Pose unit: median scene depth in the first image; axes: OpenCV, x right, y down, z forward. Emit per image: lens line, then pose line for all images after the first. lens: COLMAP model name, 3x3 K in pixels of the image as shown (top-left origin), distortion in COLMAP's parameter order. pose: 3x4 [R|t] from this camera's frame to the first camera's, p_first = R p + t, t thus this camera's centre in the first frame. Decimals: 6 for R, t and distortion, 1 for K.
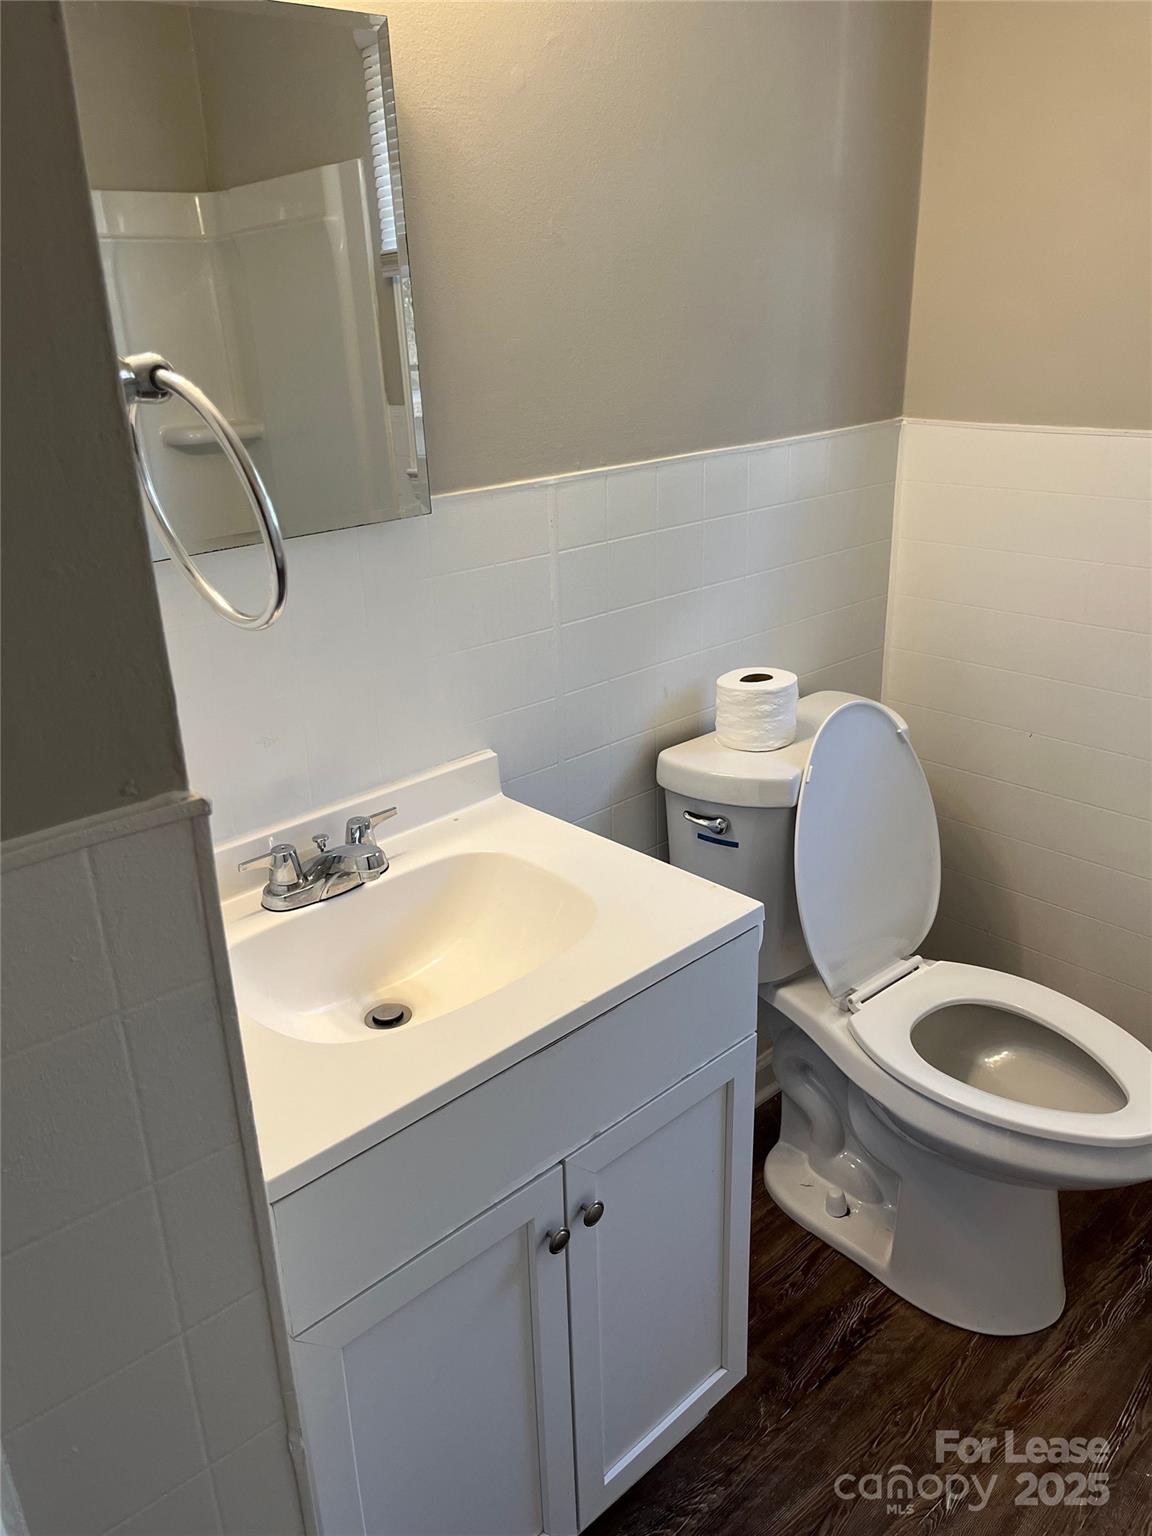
lens RADIAL K [[1204.9, 0, 577.3], [0, 1204.9, 766.6], [0, 0, 1]] dist [-0.001394, -0.009574]
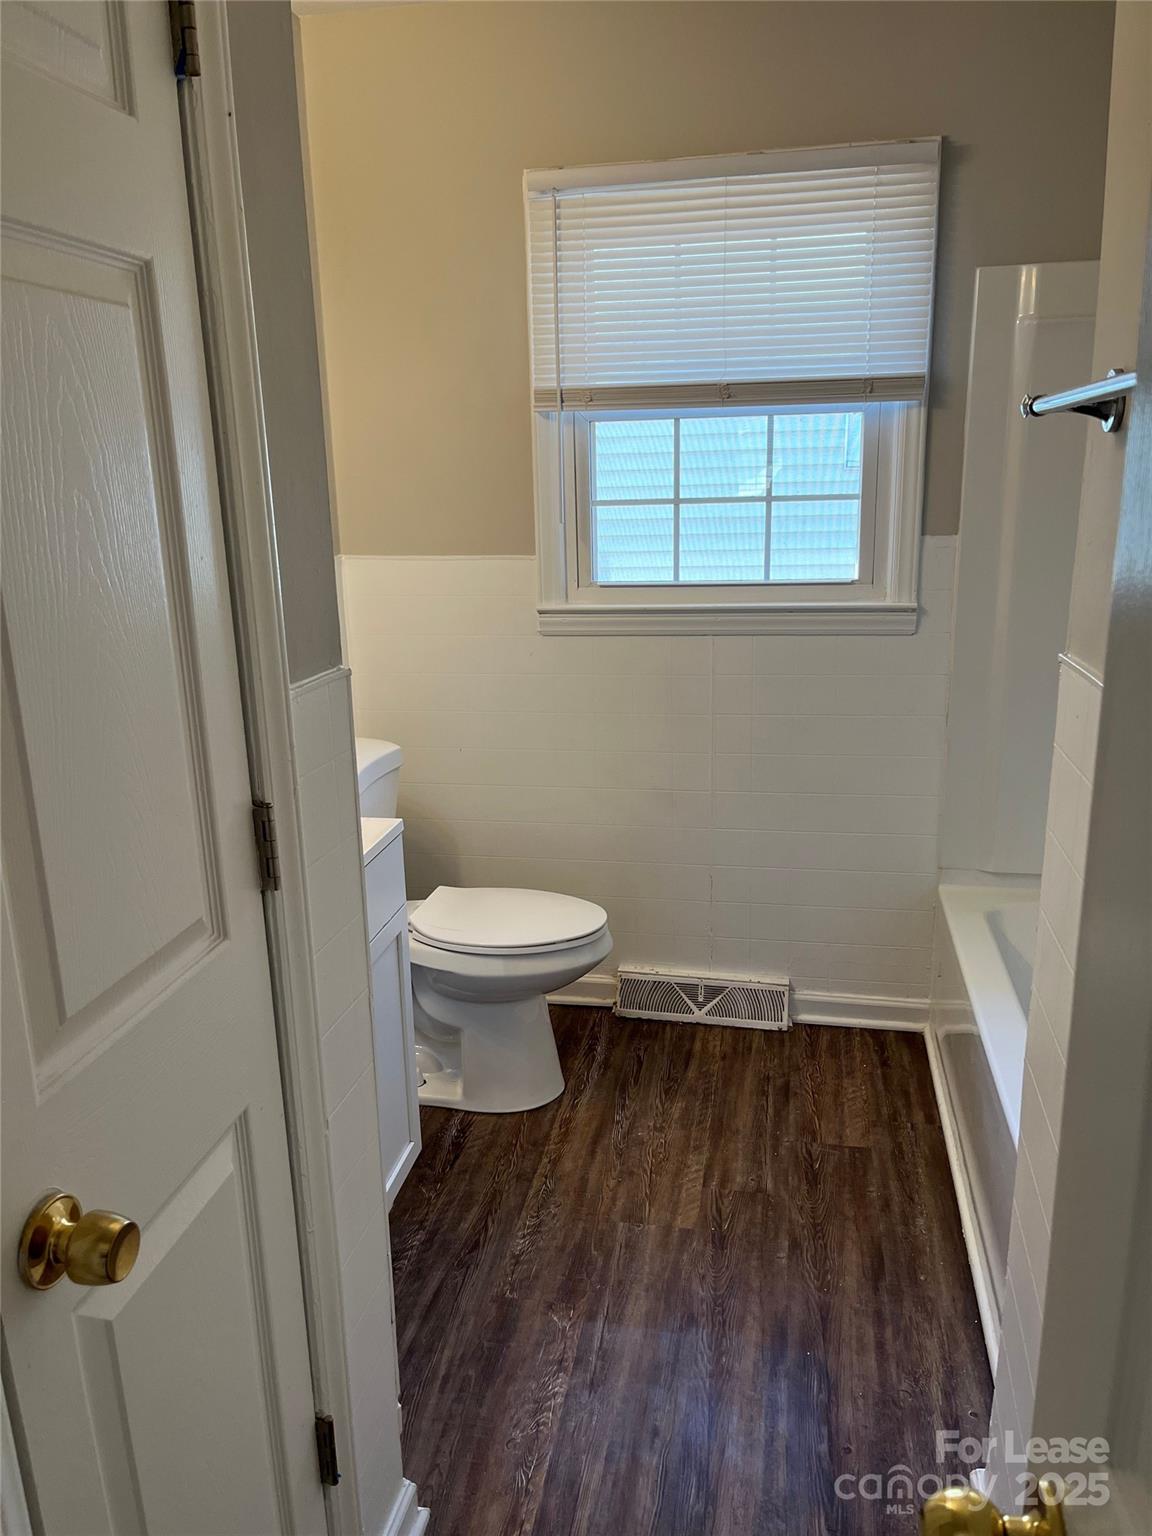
lens RADIAL K [[1158.6, 0, 566.1], [0, 1158.6, 778.0], [0, 0, 1]] dist [0.071225, -0.090398]
pose [[0.812715, -0.136797, 0.566375, -0.452216], [0.218645, 0.972615, -0.078826, 0.180436], [-0.540082, 0.187898, 0.820369, -0.391791]]
